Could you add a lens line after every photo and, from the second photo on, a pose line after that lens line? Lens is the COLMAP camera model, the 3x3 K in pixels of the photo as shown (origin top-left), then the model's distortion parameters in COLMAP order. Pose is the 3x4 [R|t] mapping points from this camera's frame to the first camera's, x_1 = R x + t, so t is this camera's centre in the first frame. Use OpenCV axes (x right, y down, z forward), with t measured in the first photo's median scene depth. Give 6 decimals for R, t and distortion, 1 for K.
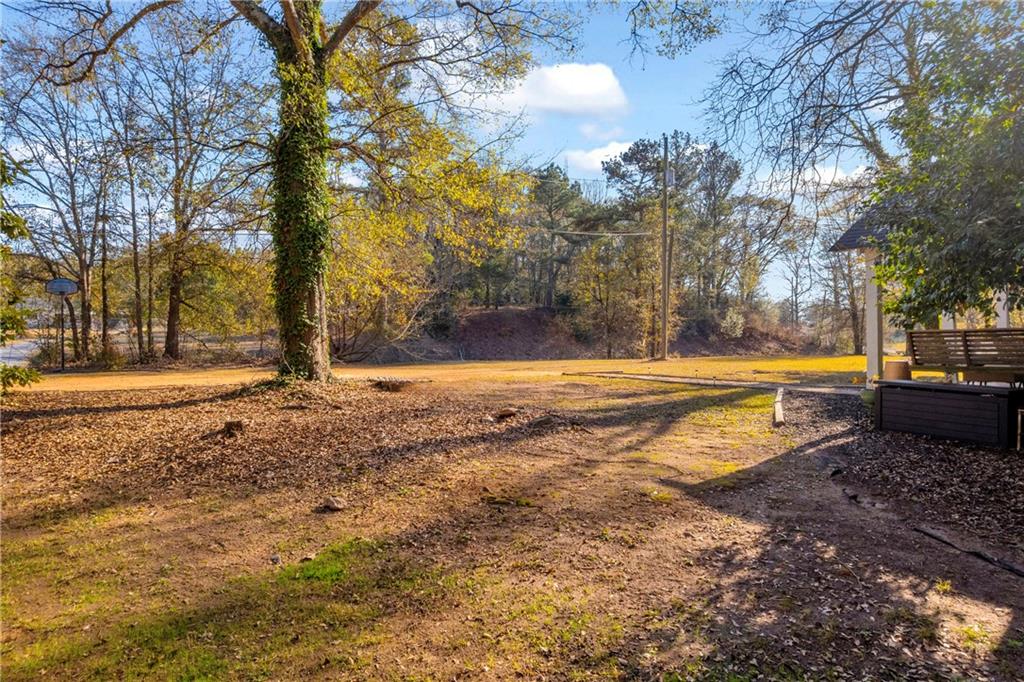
lens RADIAL K [[471.0, 0, 510.4], [0, 471.0, 340.0], [0, 0, 1]] dist [-0.010474, 0.000749]
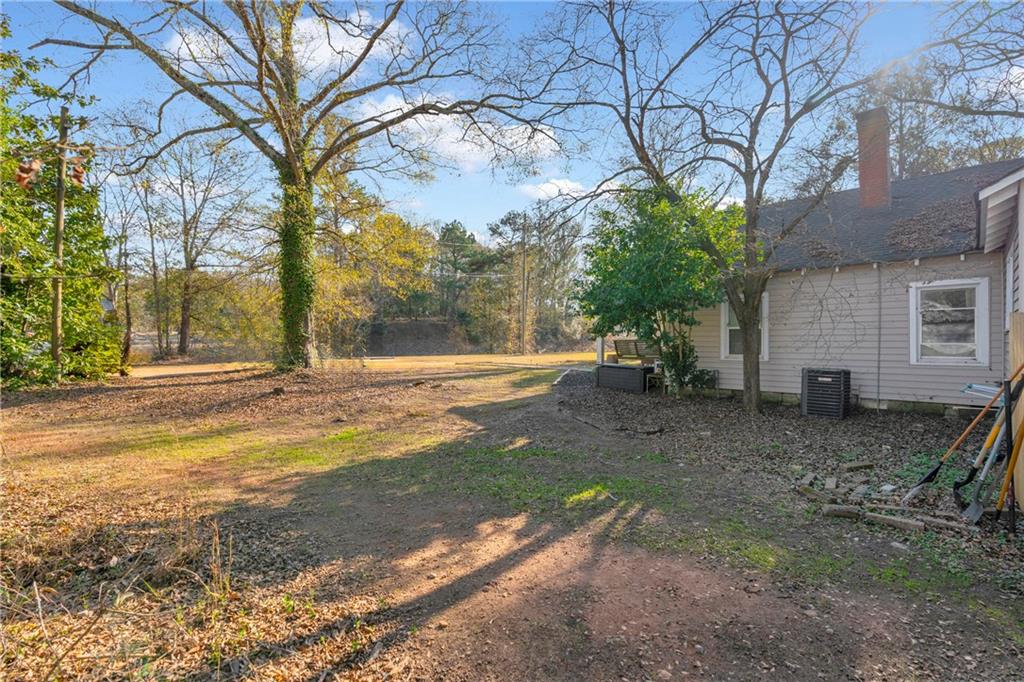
lens RADIAL K [[471.0, 0, 510.4], [0, 471.0, 340.0], [0, 0, 1]] dist [-0.010474, 0.000749]
pose [[0.987323, -0.001862, 0.158712, 0.031029], [0.000161, 0.999942, 0.010732, -0.023582], [-0.158723, -0.010571, 0.987267, -0.550343]]
